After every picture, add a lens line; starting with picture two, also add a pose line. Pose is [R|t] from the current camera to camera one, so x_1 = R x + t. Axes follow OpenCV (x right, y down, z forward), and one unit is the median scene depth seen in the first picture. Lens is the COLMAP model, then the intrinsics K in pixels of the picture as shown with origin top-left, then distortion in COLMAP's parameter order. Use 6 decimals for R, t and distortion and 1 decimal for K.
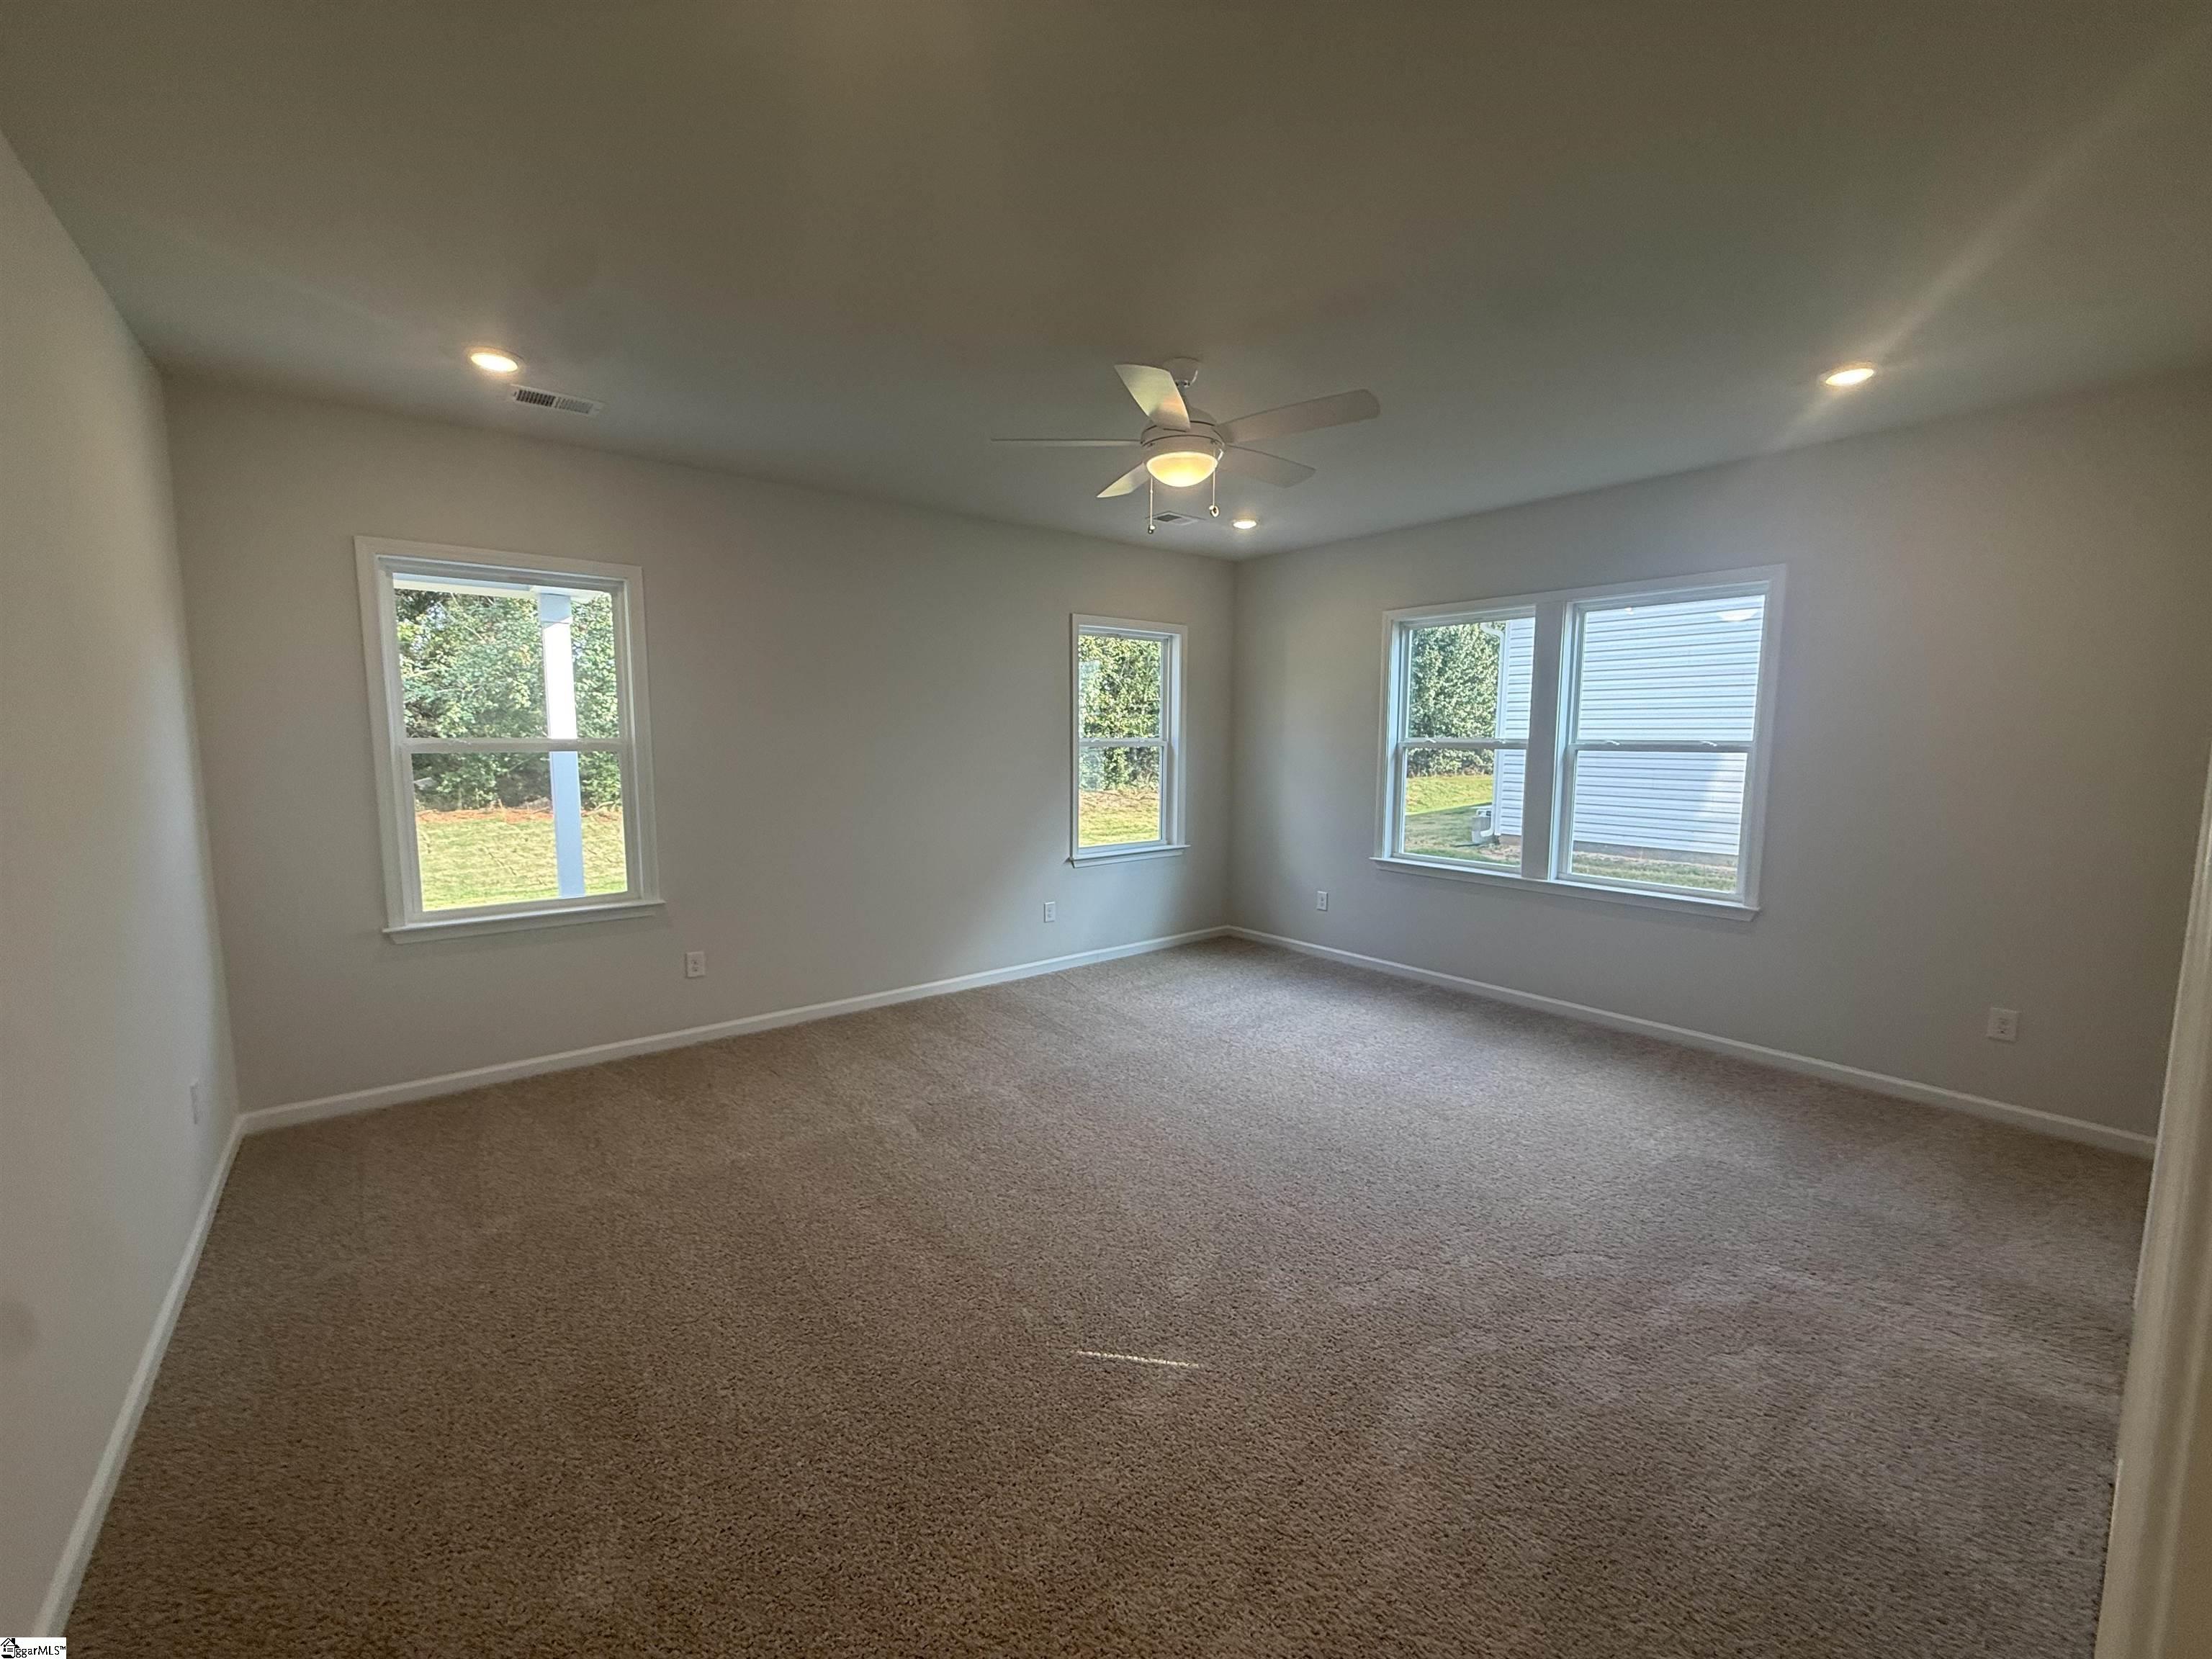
lens RADIAL K [[881.8, 0, 1090.1], [0, 881.8, 828.9], [0, 0, 1]] dist [-0.002727, 0.000720]
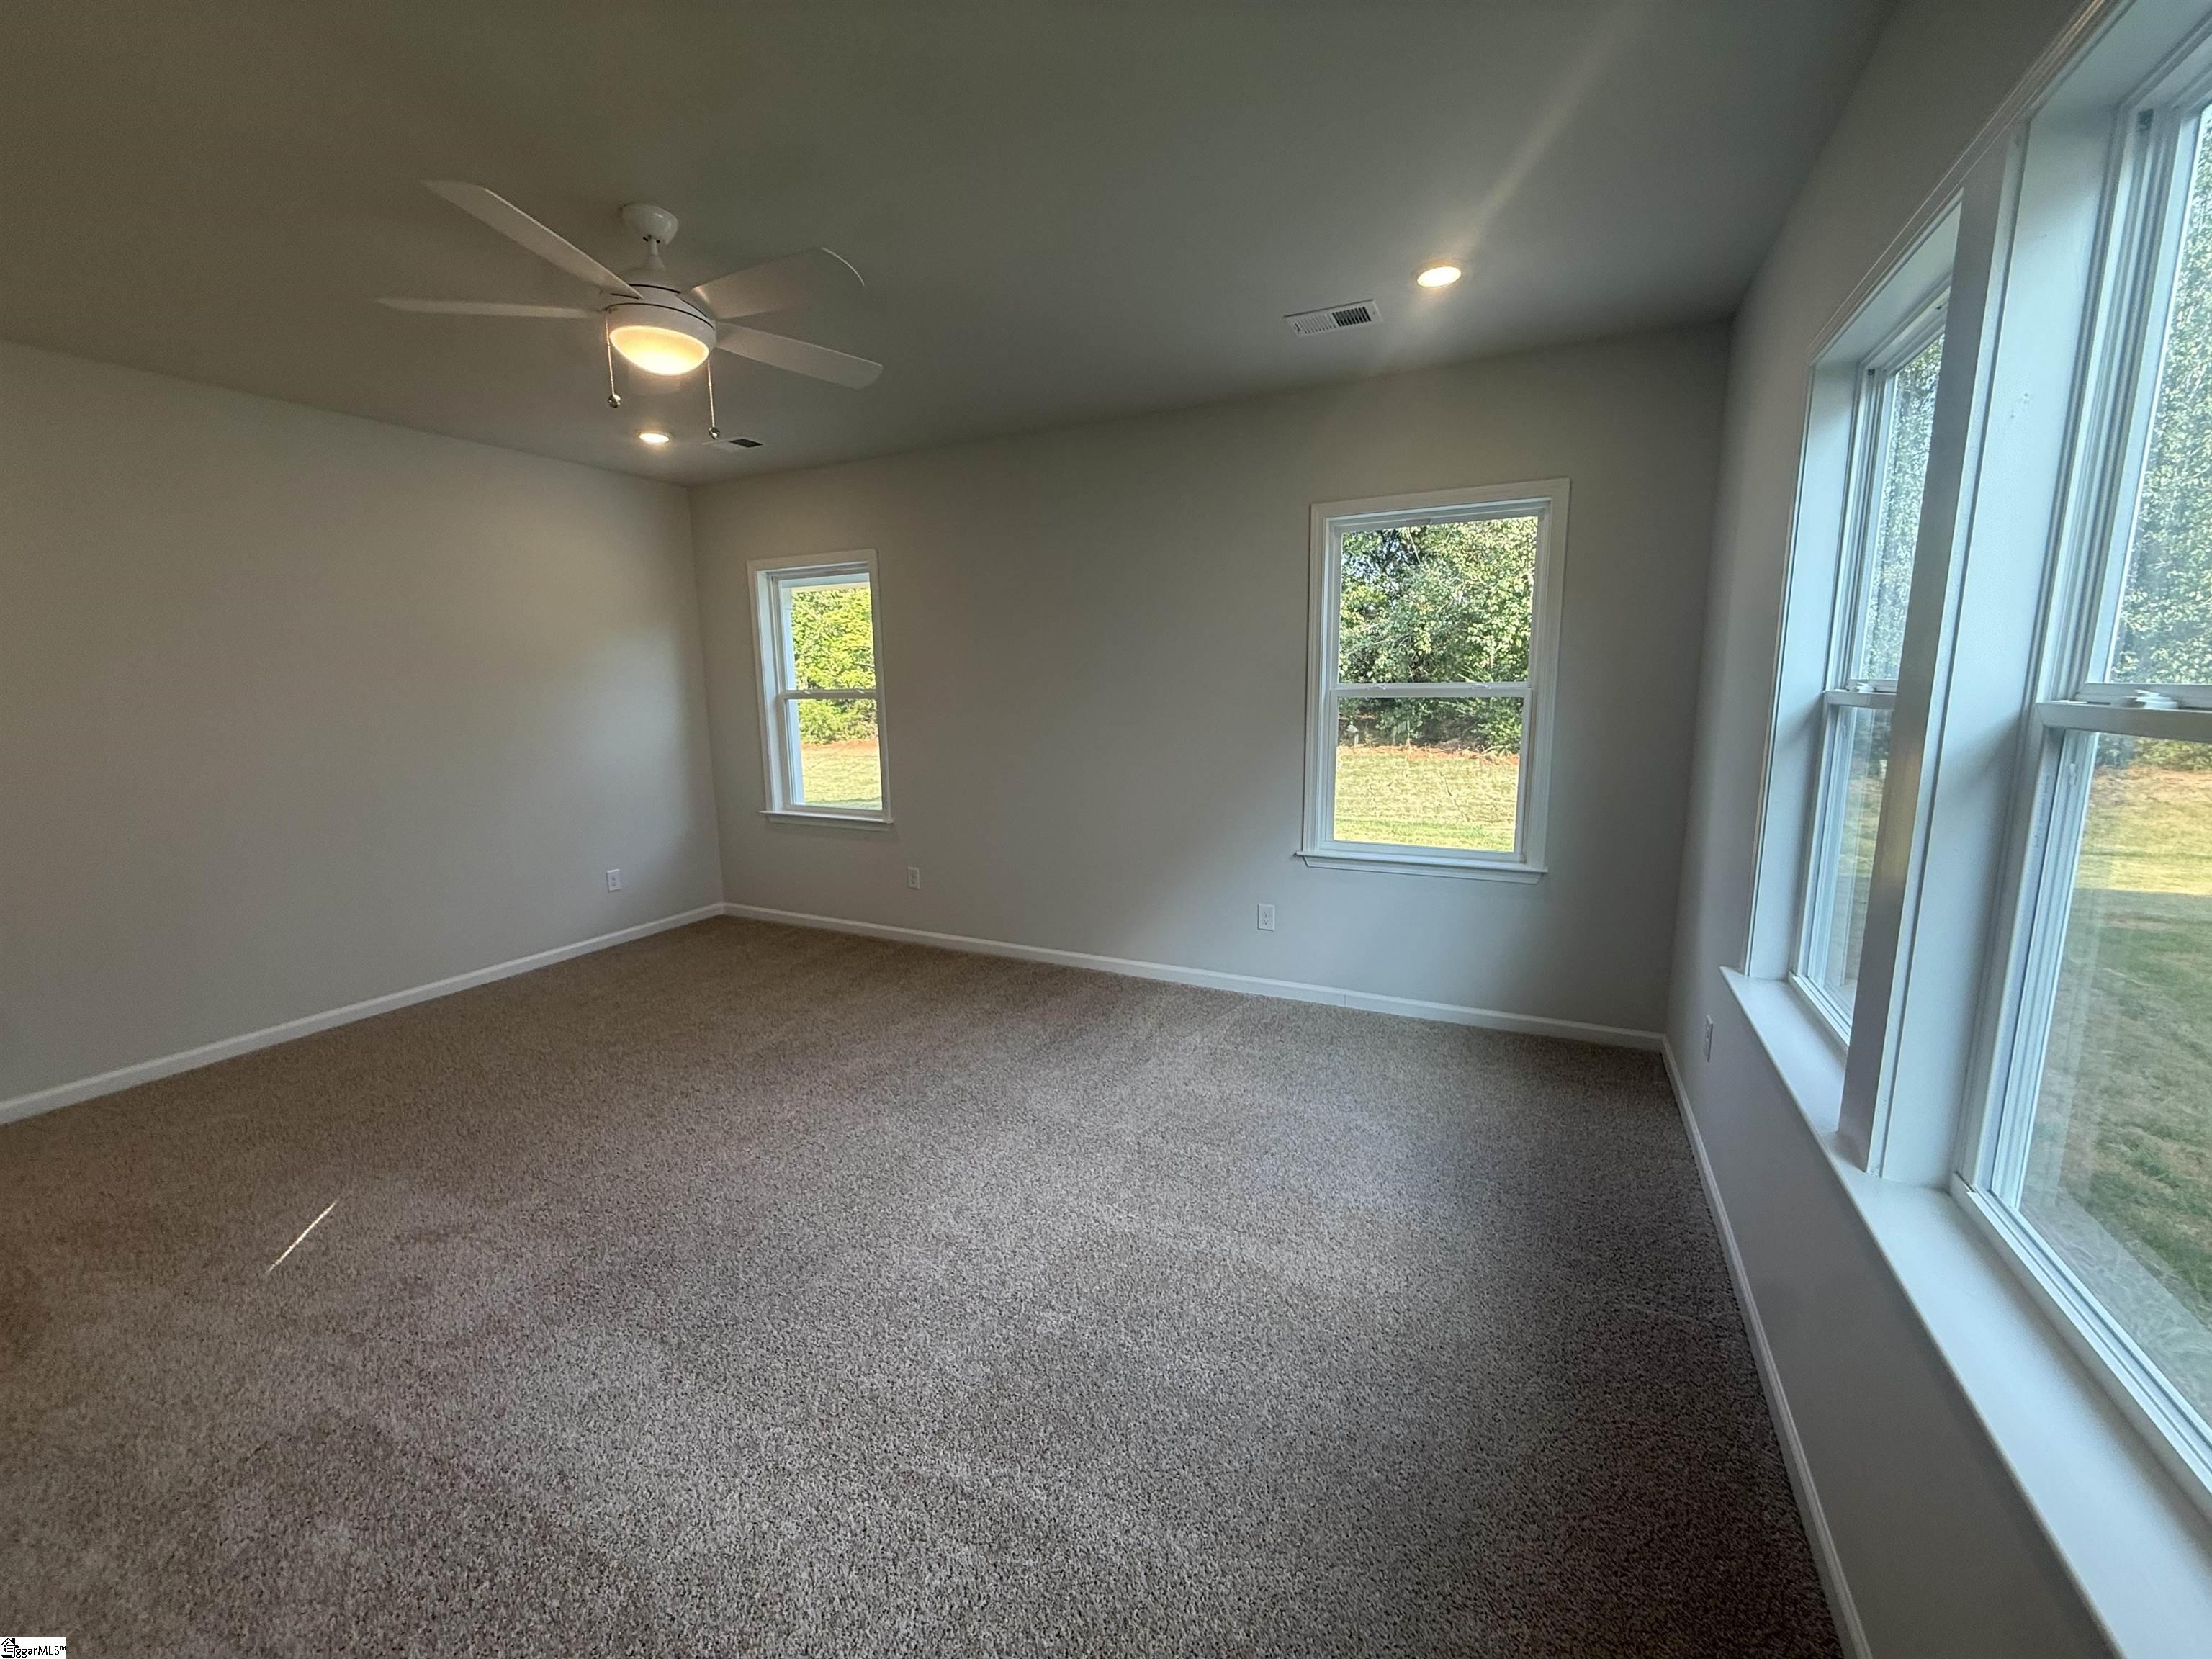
lens RADIAL K [[881.8, 0, 1109.6], [0, 881.8, 832.5], [0, 0, 1]] dist [-0.002727, 0.000720]
pose [[0.418886, 0.144857, -0.896410, 0.547221], [-0.083092, 0.989166, 0.121018, -0.055090], [0.904229, 0.023792, 0.426384, 0.546151]]
